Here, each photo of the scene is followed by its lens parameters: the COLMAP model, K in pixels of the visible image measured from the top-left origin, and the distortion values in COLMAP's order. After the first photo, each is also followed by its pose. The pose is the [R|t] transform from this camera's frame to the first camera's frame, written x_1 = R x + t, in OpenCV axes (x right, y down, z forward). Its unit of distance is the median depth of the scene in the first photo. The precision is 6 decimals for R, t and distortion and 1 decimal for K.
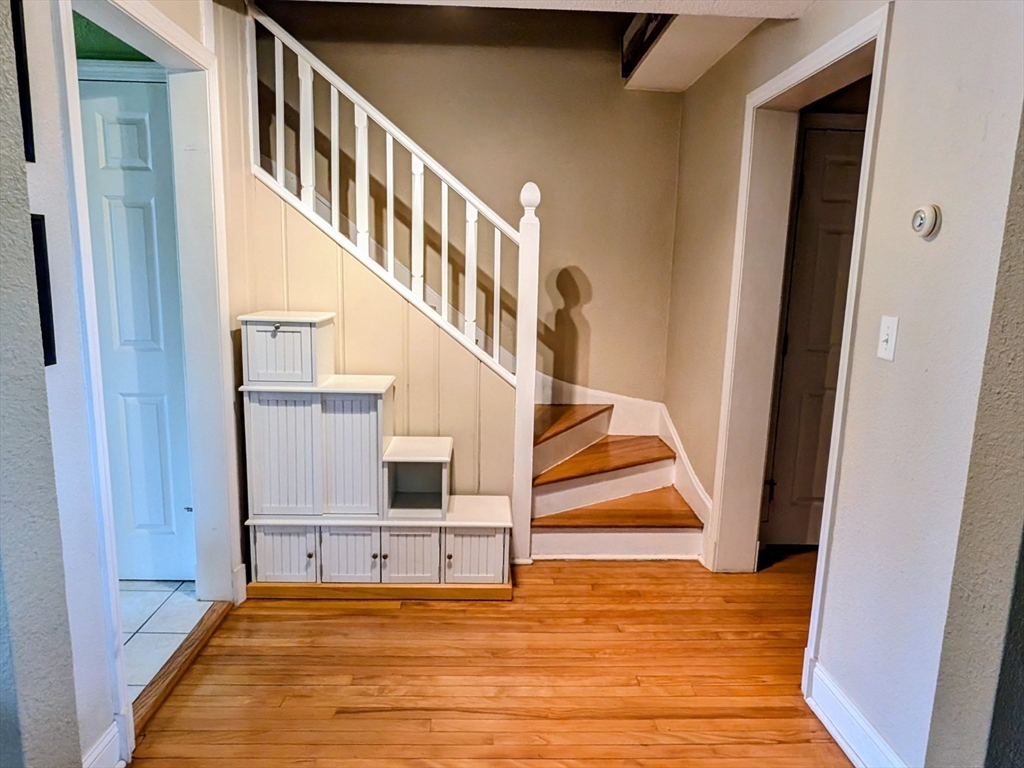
lens RADIAL K [[658.1, 0, 503.4], [0, 658.1, 385.2], [0, 0, 1]] dist [-0.005929, 0.001029]
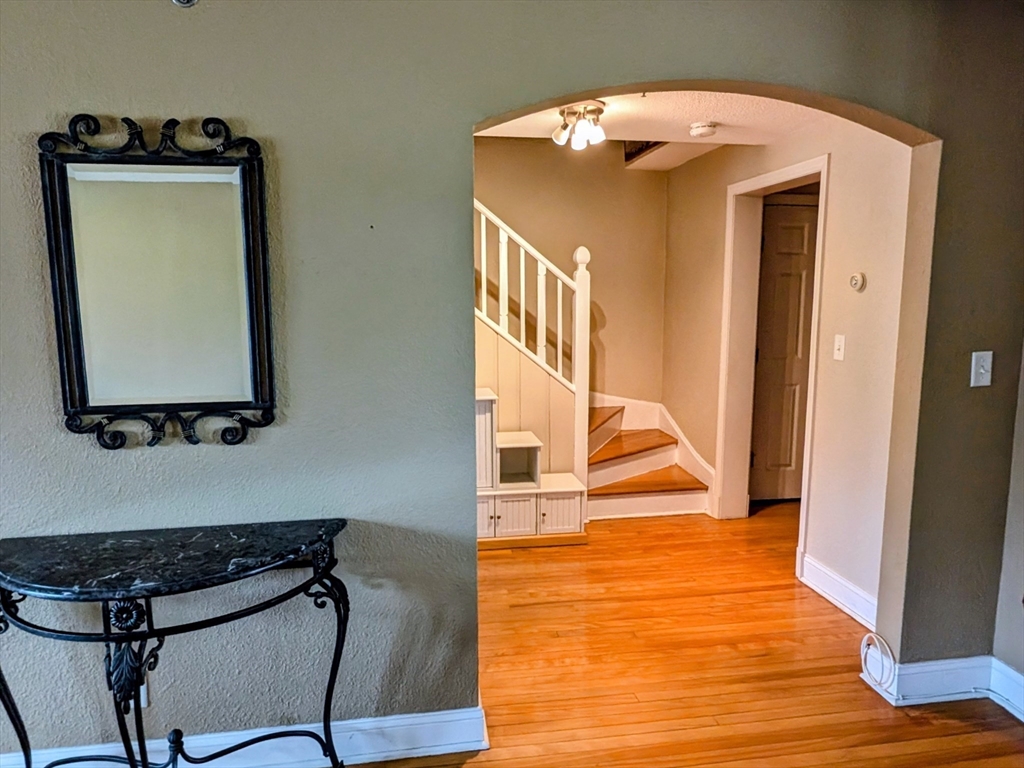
lens RADIAL K [[658.1, 0, 503.4], [0, 658.1, 385.2], [0, 0, 1]] dist [-0.005929, 0.001029]
pose [[0.993406, -0.042553, 0.106457, -0.287646], [0.045988, 0.998491, -0.030023, 0.022409], [-0.105019, 0.034720, 0.993864, -0.369550]]
